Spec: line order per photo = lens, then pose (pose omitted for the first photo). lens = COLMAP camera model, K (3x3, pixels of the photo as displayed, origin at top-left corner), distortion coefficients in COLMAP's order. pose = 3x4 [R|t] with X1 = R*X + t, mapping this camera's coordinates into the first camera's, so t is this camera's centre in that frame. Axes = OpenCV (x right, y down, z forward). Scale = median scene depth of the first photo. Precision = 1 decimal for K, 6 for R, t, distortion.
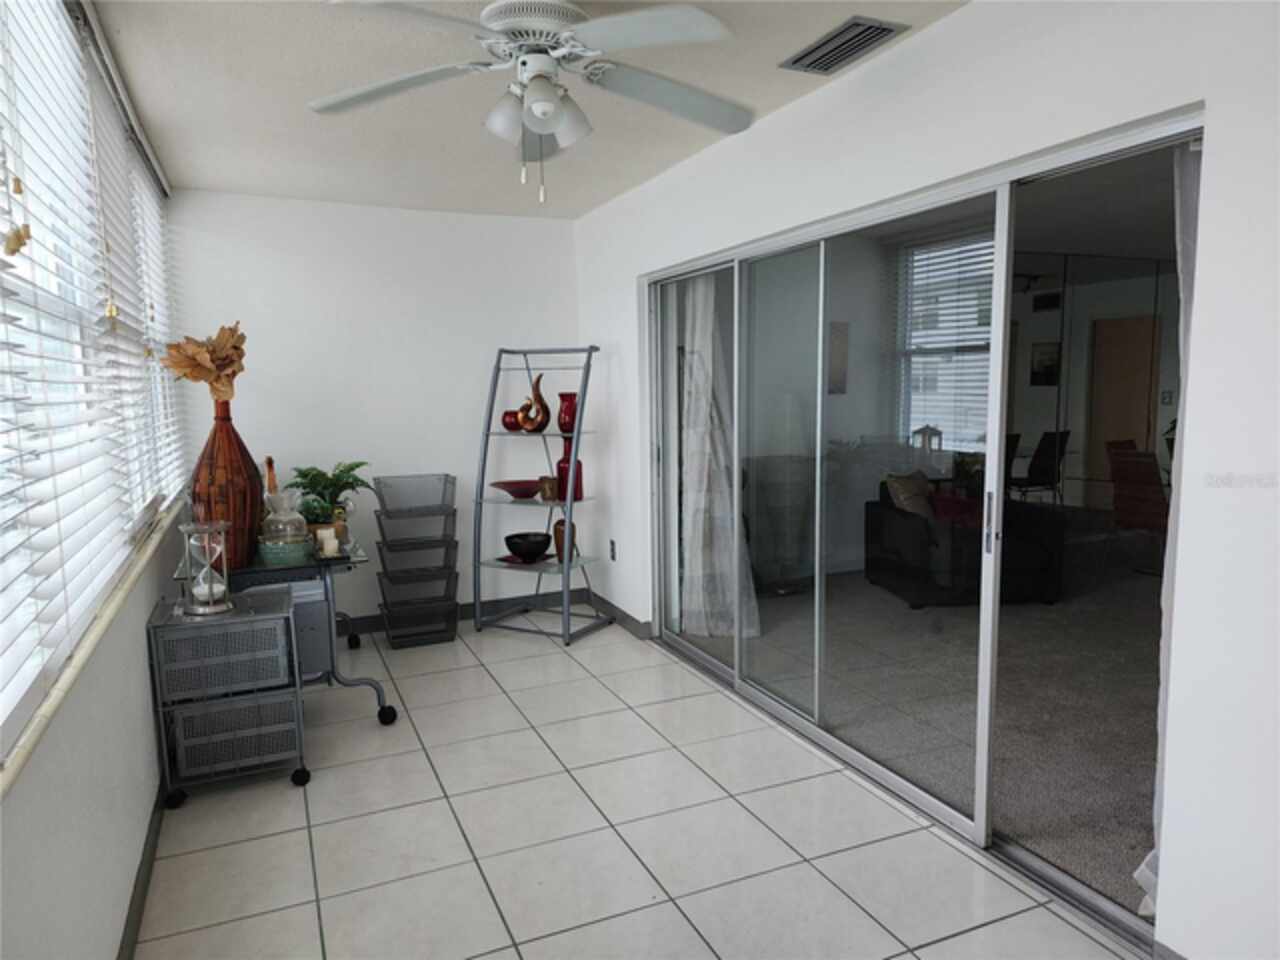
lens RADIAL K [[852.2, 0, 658.1], [0, 852.2, 484.0], [0, 0, 1]] dist [0.096685, -0.100567]
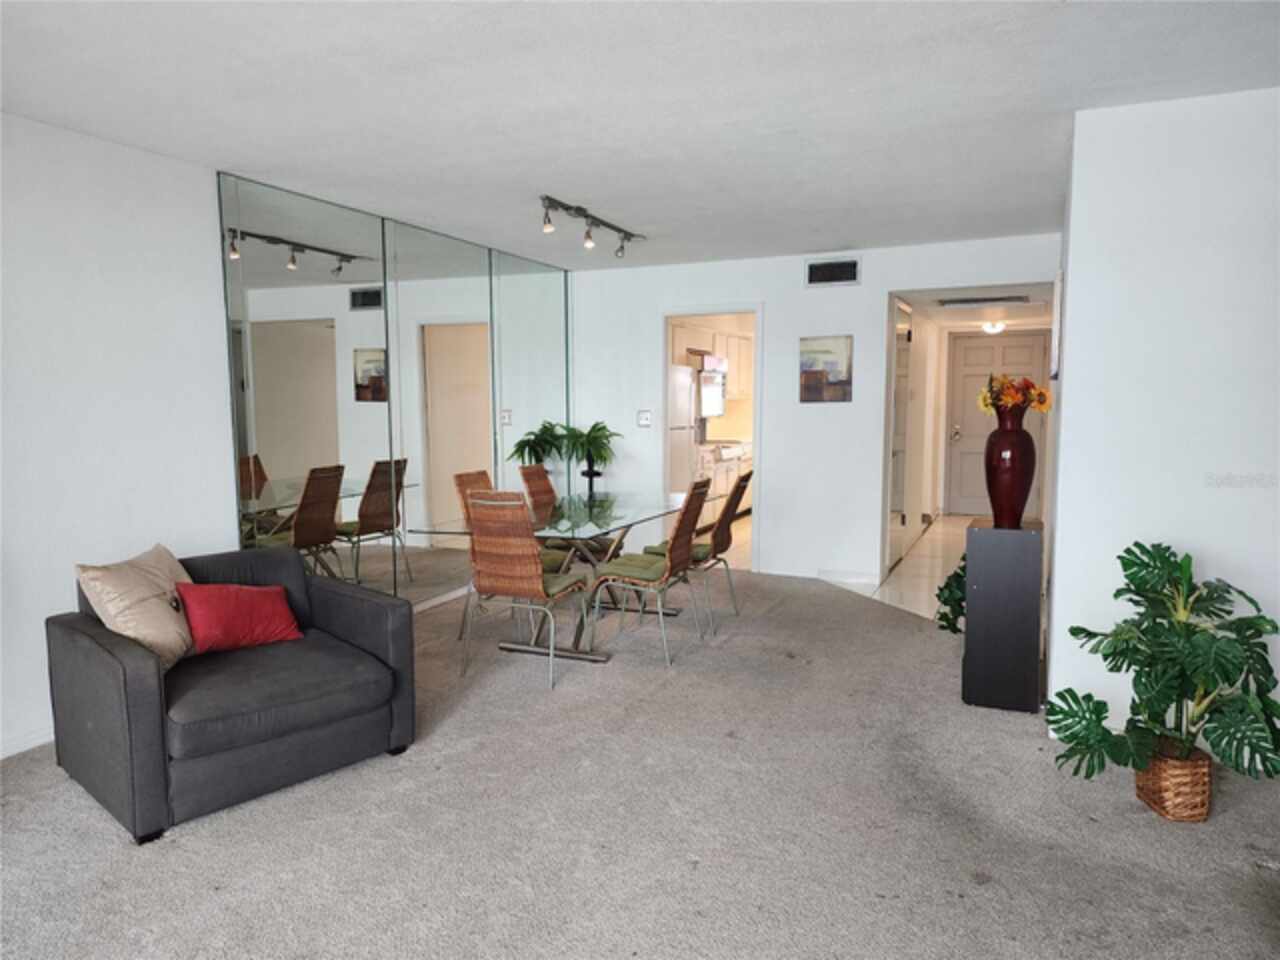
lens RADIAL K [[852.2, 0, 658.1], [0, 852.2, 484.0], [0, 0, 1]] dist [0.096685, -0.100567]
pose [[0.742368, -0.053344, 0.667865, 0.126298], [0.070237, 0.997529, 0.001604, -0.024128], [-0.666300, 0.045718, 0.744281, 0.276973]]
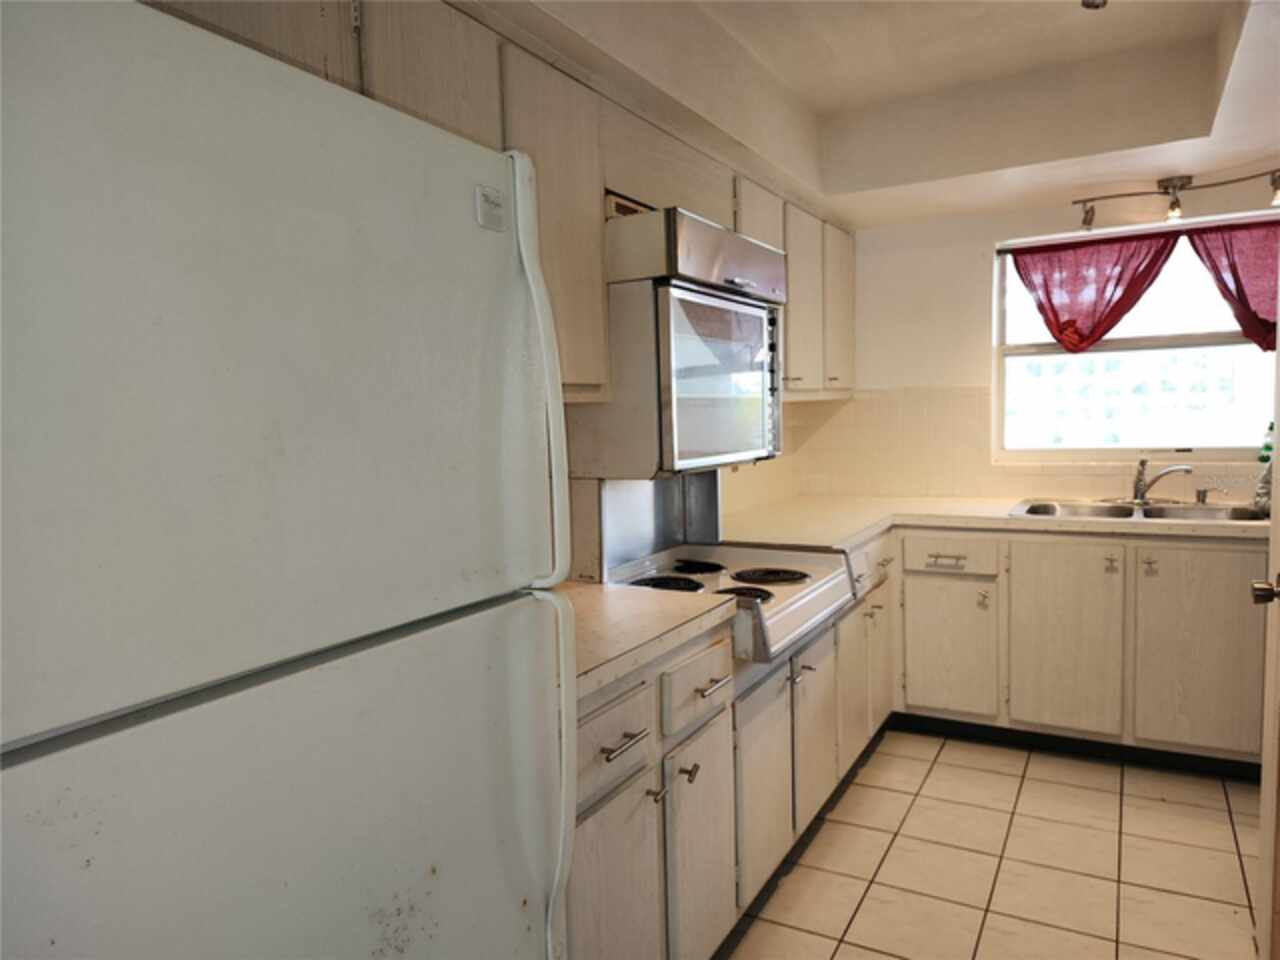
lens RADIAL K [[852.2, 0, 658.1], [0, 852.2, 484.0], [0, 0, 1]] dist [0.096685, -0.100567]
pose [[0.798695, -0.030194, 0.600978, 0.740923], [0.077148, 0.995636, -0.052506, -0.088614], [-0.596770, 0.088301, 0.797539, 0.844750]]
